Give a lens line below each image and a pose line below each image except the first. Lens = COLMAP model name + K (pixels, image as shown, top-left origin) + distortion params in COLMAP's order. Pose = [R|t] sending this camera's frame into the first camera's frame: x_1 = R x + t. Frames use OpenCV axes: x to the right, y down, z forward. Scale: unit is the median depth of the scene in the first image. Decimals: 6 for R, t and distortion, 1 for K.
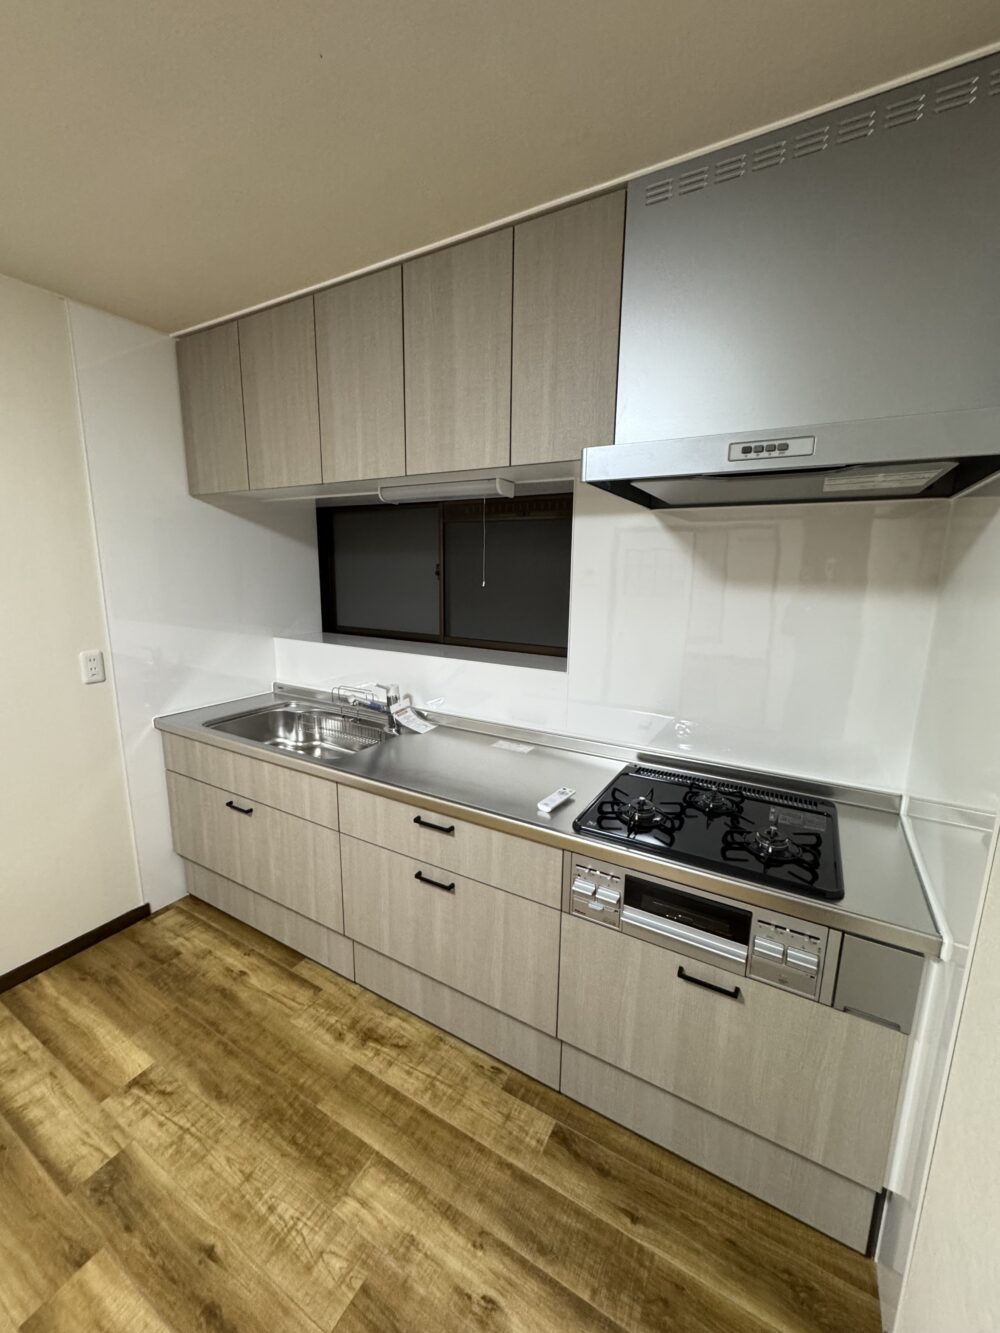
lens RADIAL K [[533.3, 0, 504.7], [0, 533.3, 664.5], [0, 0, 1]] dist [-0.003935, 0.000606]
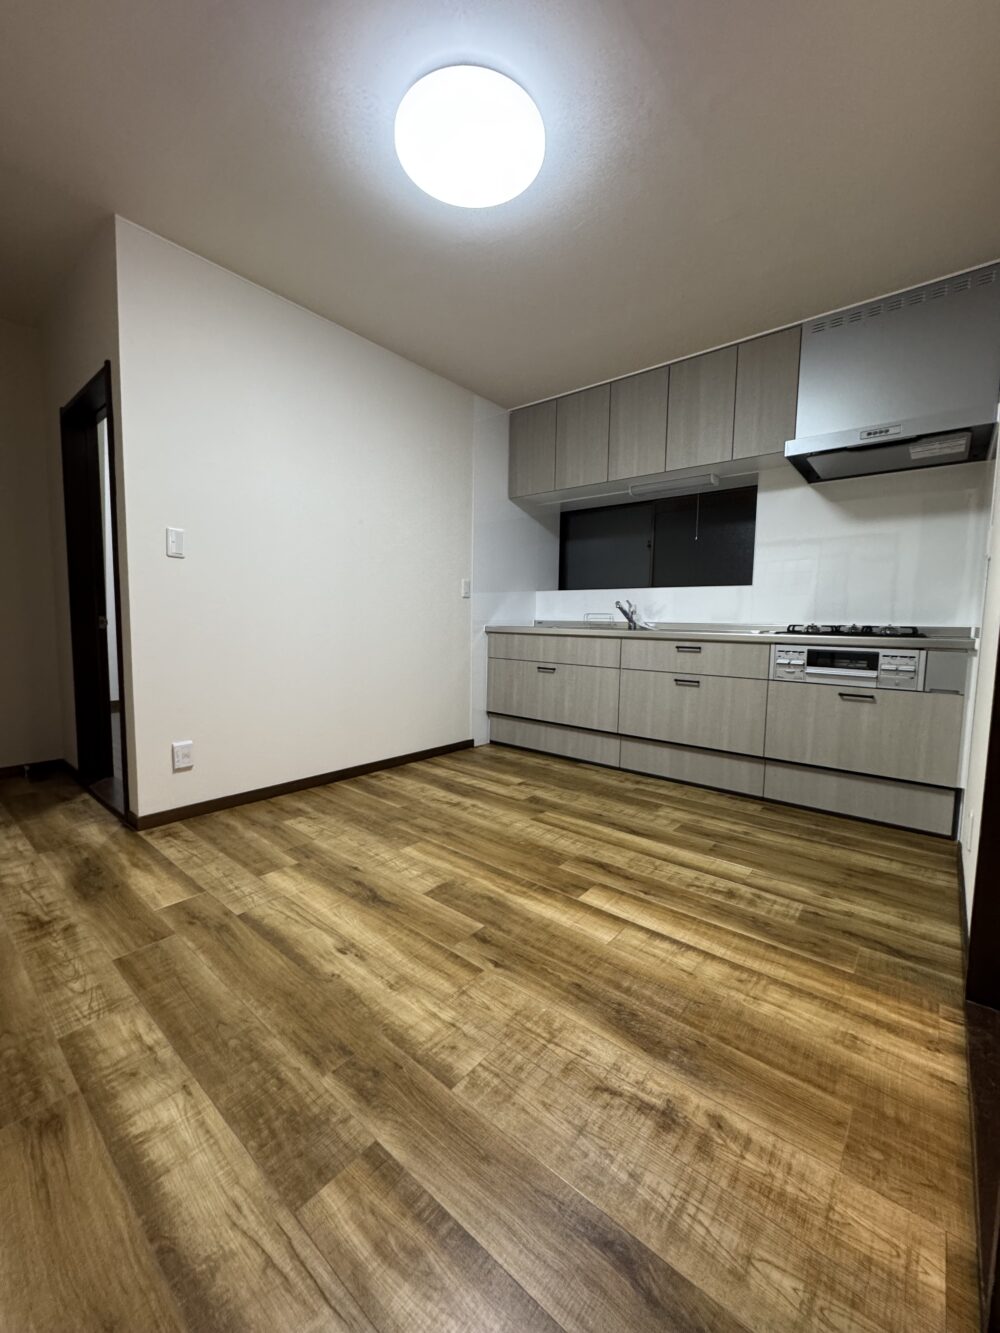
lens RADIAL K [[533.3, 0, 503.3], [0, 533.3, 665.2], [0, 0, 1]] dist [-0.003935, 0.000606]
pose [[0.984977, 0.018942, -0.171641, -0.406764], [-0.036570, 0.994302, -0.100131, 0.517390], [0.168766, 0.104904, 0.980058, -0.835097]]
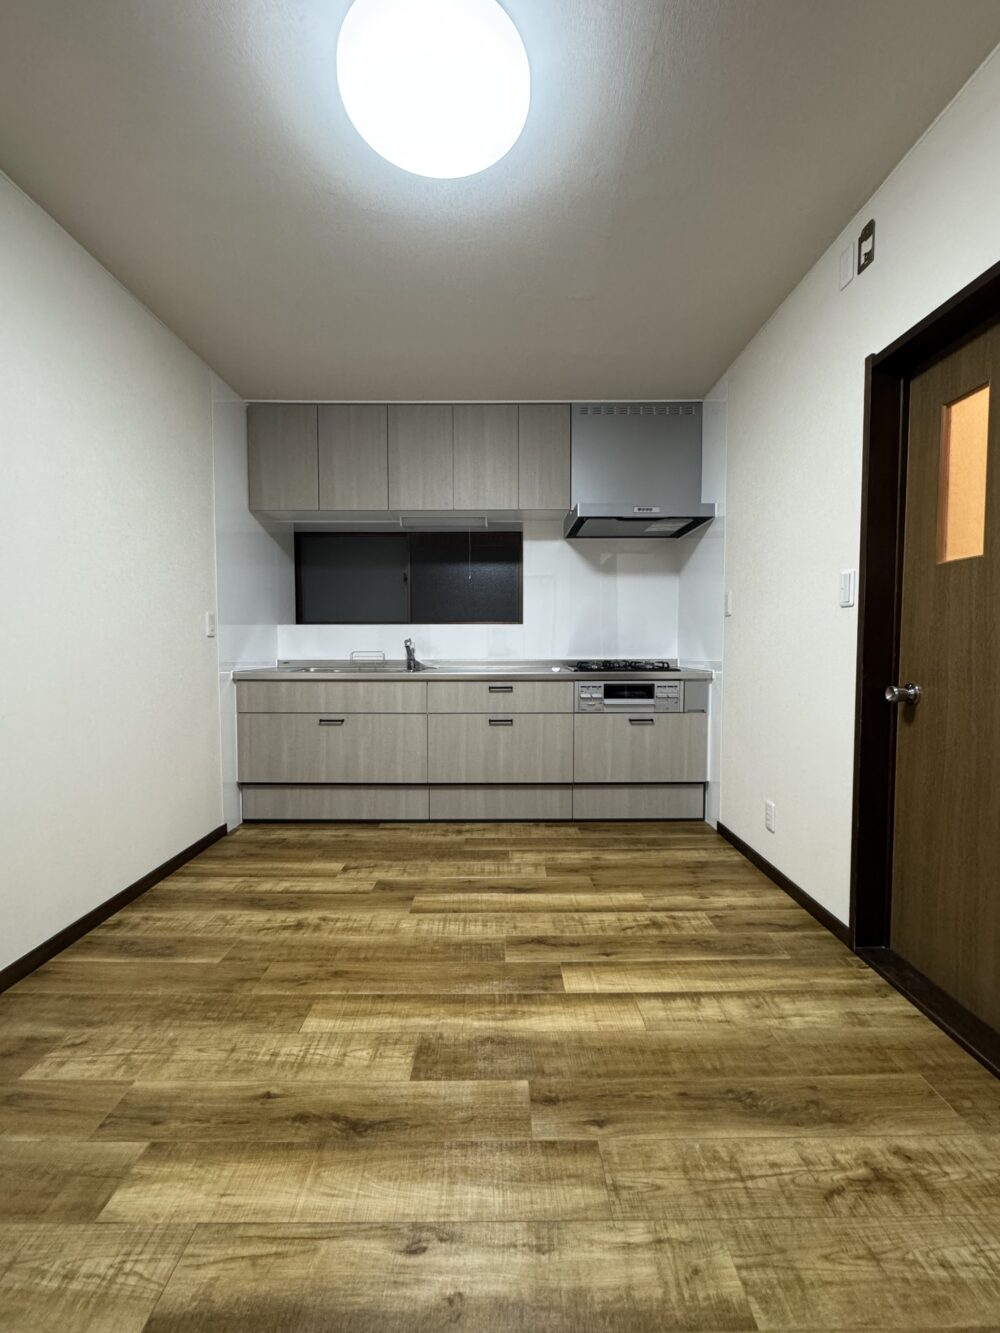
lens RADIAL K [[533.3, 0, 505.1], [0, 533.3, 664.8], [0, 0, 1]] dist [-0.003935, 0.000606]
pose [[0.864706, -0.035891, 0.500994, -0.964549], [0.104660, 0.988425, -0.109831, 0.389143], [-0.491253, 0.147405, 0.858453, -0.578566]]
